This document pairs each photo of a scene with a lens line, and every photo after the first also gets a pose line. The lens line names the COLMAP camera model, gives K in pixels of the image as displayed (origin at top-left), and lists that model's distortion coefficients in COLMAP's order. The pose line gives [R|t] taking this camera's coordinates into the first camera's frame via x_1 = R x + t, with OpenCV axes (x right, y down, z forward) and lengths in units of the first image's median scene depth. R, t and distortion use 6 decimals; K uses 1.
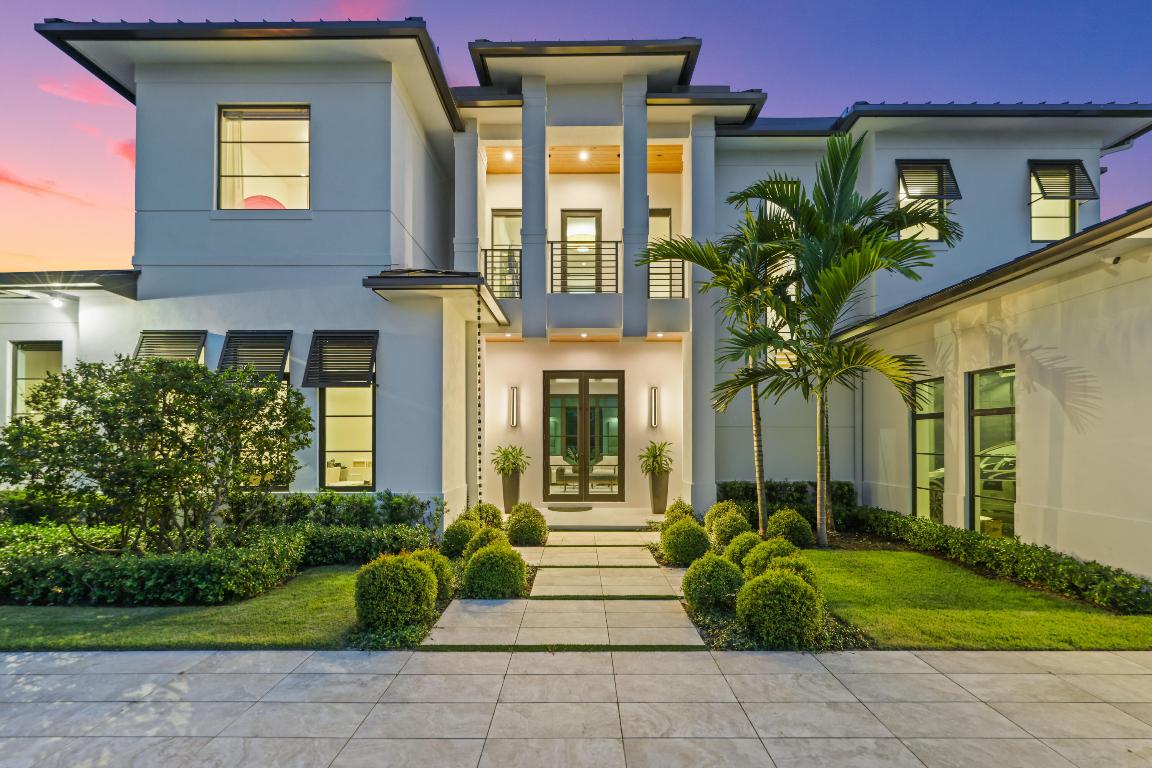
lens RADIAL K [[523.4, 0, 576.4], [0, 523.4, 427.3], [0, 0, 1]] dist [0.001726, 0.000285]
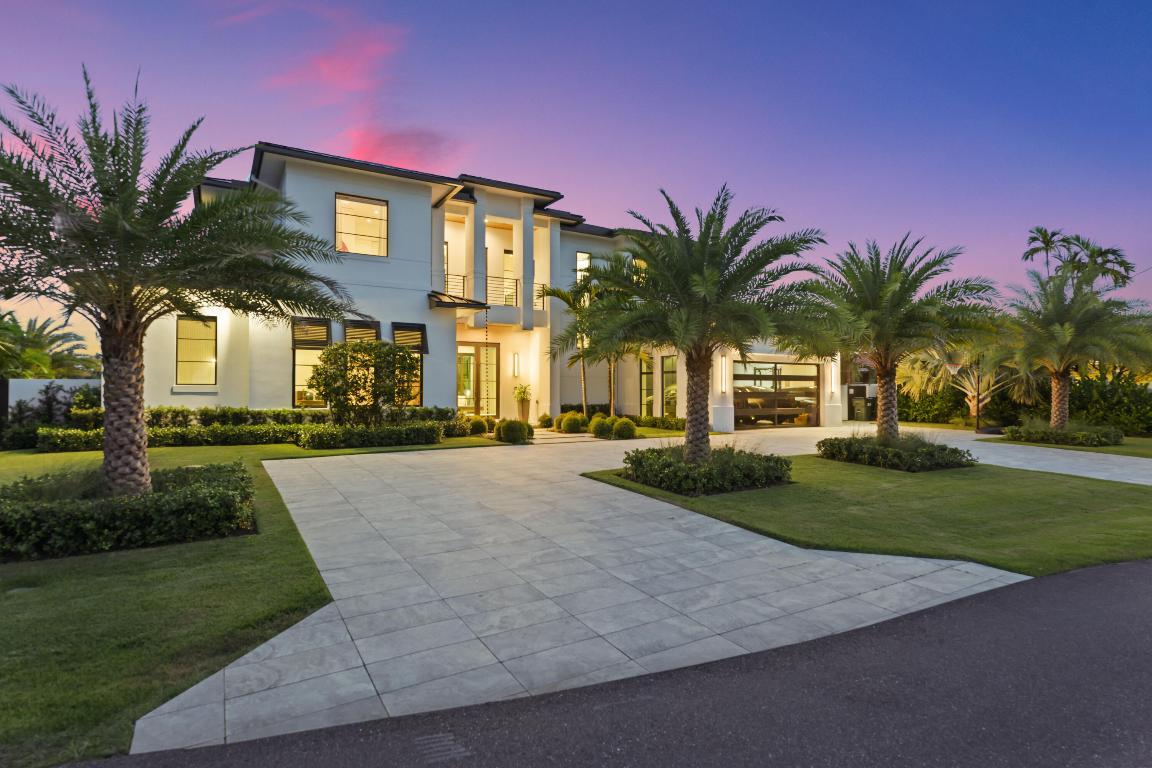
lens RADIAL K [[598.3, 0, 576.0], [0, 598.3, 384.0], [0, 0, 1]] dist [-0.001774, -0.000069]
pose [[0.852380, 0.008827, 0.522848, -1.008481], [-0.013680, 0.999892, 0.005420, 0.016350], [-0.522744, -0.011772, 0.852409, -1.126819]]
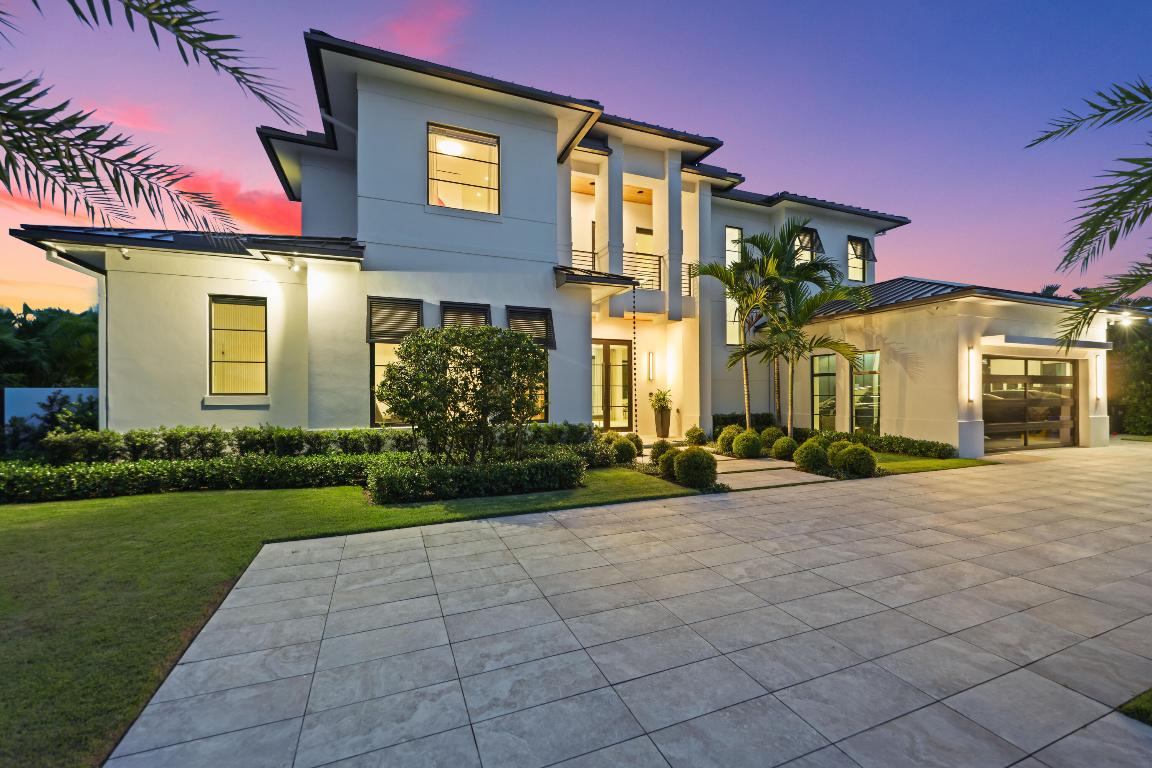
lens RADIAL K [[475.5, 0, 576.0], [0, 475.5, 384.0], [0, 0, 1]] dist [0.000021, -0.000029]
pose [[0.922715, 0.005639, 0.385443, -0.768816], [-0.006468, 0.999979, 0.000855, 0.015154], [-0.385430, -0.003282, 0.922731, -0.196065]]
